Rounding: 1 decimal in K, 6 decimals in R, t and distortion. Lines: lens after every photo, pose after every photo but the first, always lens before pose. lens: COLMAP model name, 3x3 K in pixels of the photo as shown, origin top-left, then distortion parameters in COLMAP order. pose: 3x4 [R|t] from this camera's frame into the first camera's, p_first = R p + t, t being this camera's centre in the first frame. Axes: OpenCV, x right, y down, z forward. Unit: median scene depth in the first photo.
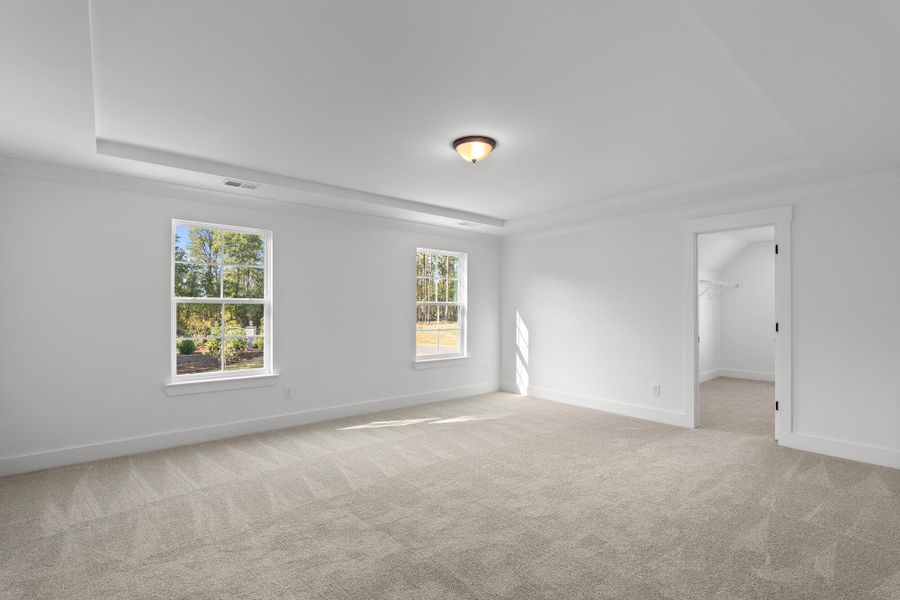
lens RADIAL K [[418.8, 0, 452.8], [0, 418.8, 314.7], [0, 0, 1]] dist [-0.006048, -0.000174]
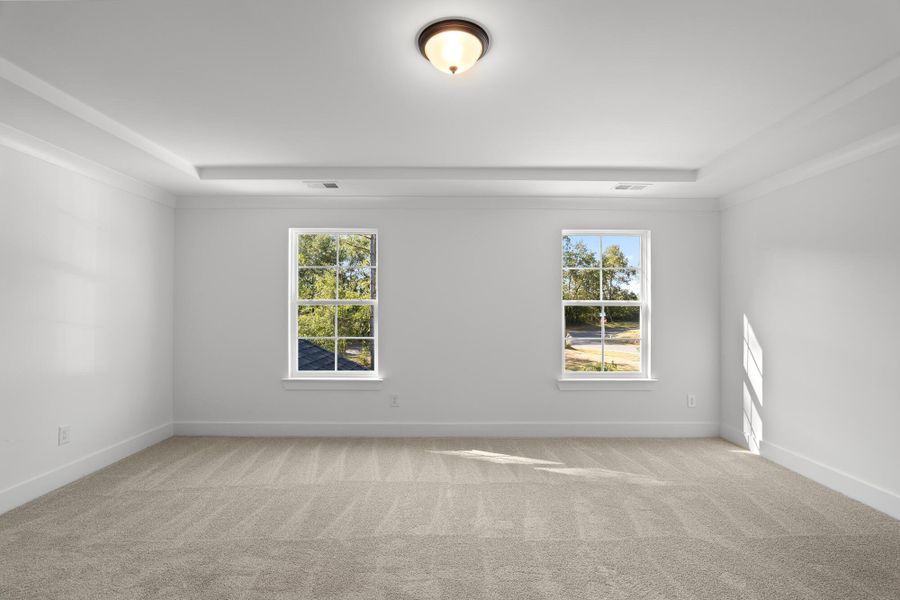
lens RADIAL K [[418.8, 0, 452.8], [0, 418.8, 314.7], [0, 0, 1]] dist [-0.006048, -0.000174]
pose [[0.772205, 0.007981, -0.635324, 0.306761], [-0.011132, 0.999938, -0.000968, -0.004920], [0.635276, 0.007820, 0.772245, 0.365111]]
